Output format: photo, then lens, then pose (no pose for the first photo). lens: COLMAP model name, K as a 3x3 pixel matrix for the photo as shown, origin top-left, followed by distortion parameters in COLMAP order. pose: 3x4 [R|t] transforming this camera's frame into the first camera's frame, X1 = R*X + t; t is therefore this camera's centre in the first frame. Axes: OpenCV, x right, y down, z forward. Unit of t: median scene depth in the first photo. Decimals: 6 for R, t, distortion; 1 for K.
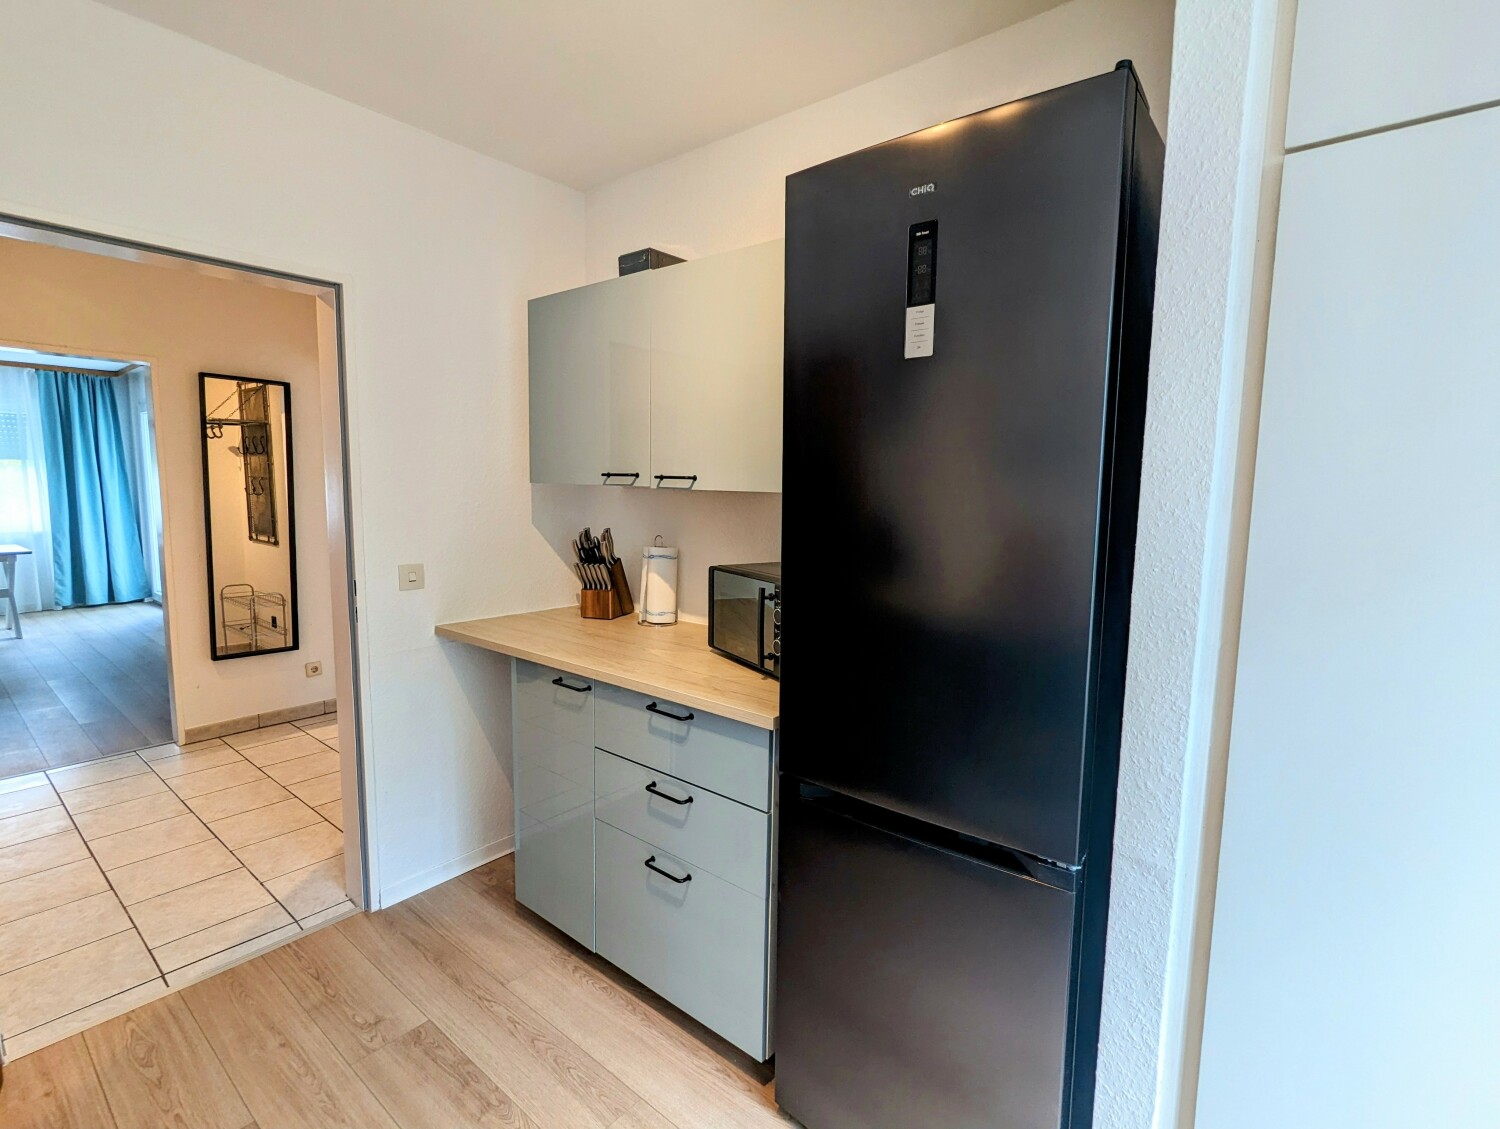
lens RADIAL K [[714.5, 0, 750.9], [0, 714.5, 561.9], [0, 0, 1]] dist [0.000278, 0.000068]
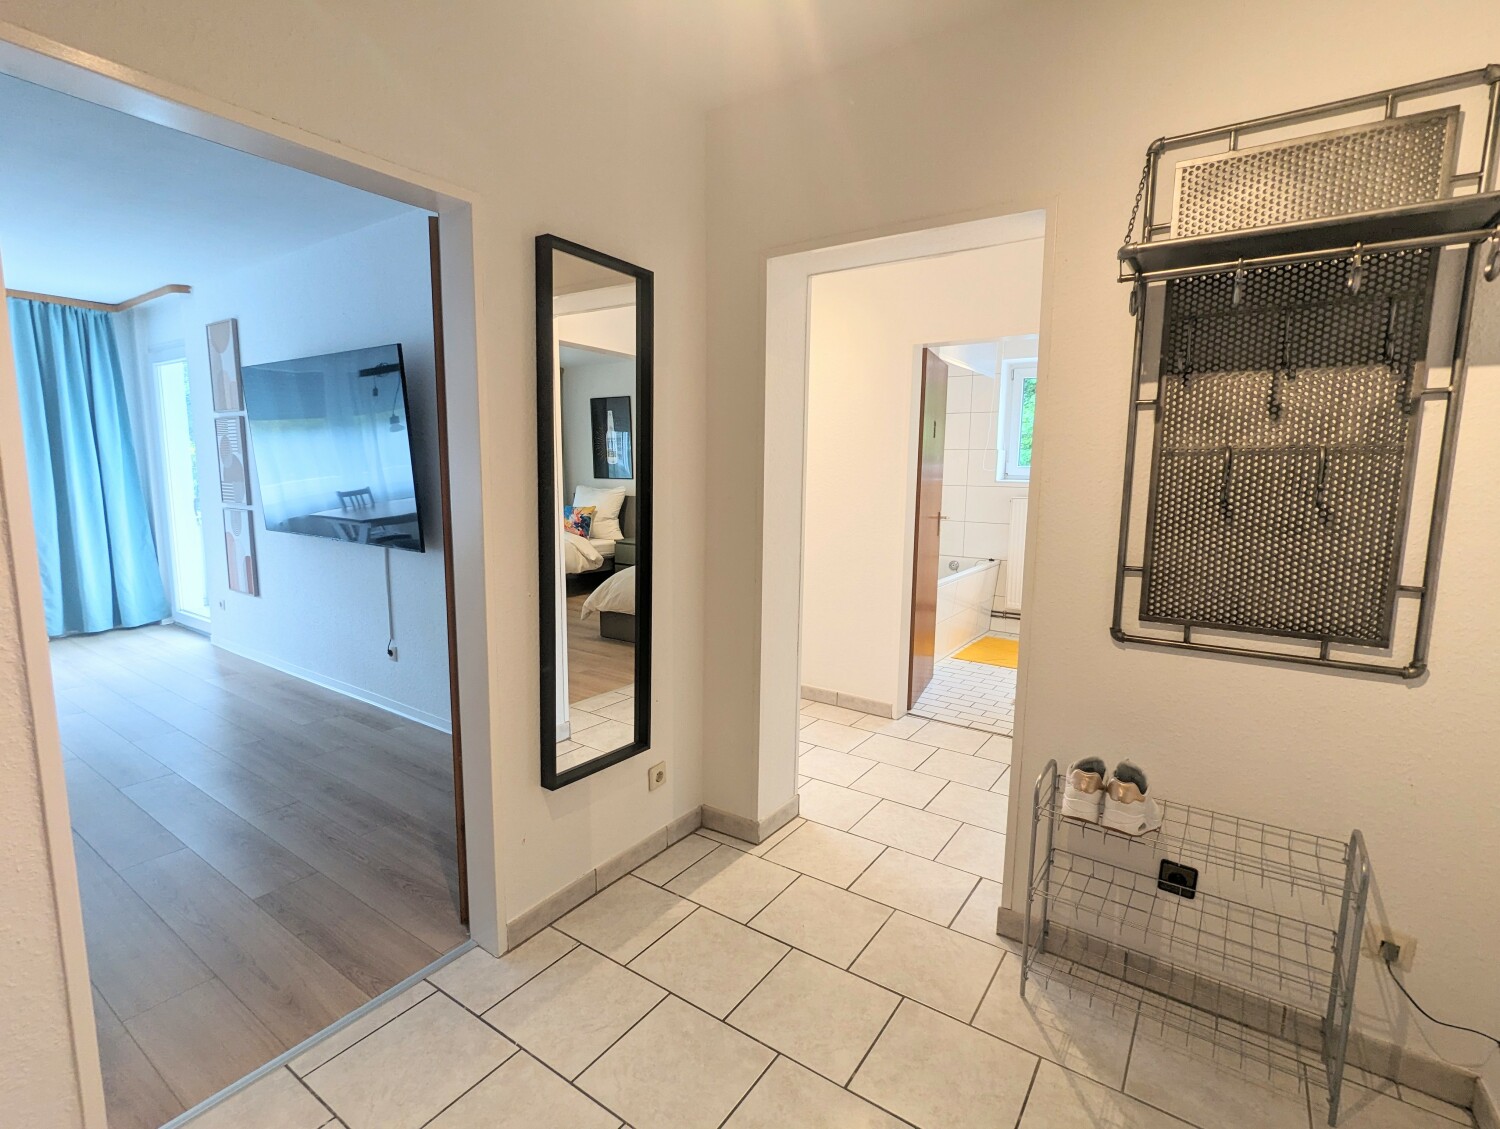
lens RADIAL K [[714.5, 0, 750.9], [0, 714.5, 561.9], [0, 0, 1]] dist [0.000278, 0.000068]
pose [[0.996276, -0.013011, 0.085231, -0.336648], [0.010887, 0.999620, 0.025339, -0.022245], [-0.085529, -0.024317, 0.996039, 0.240585]]
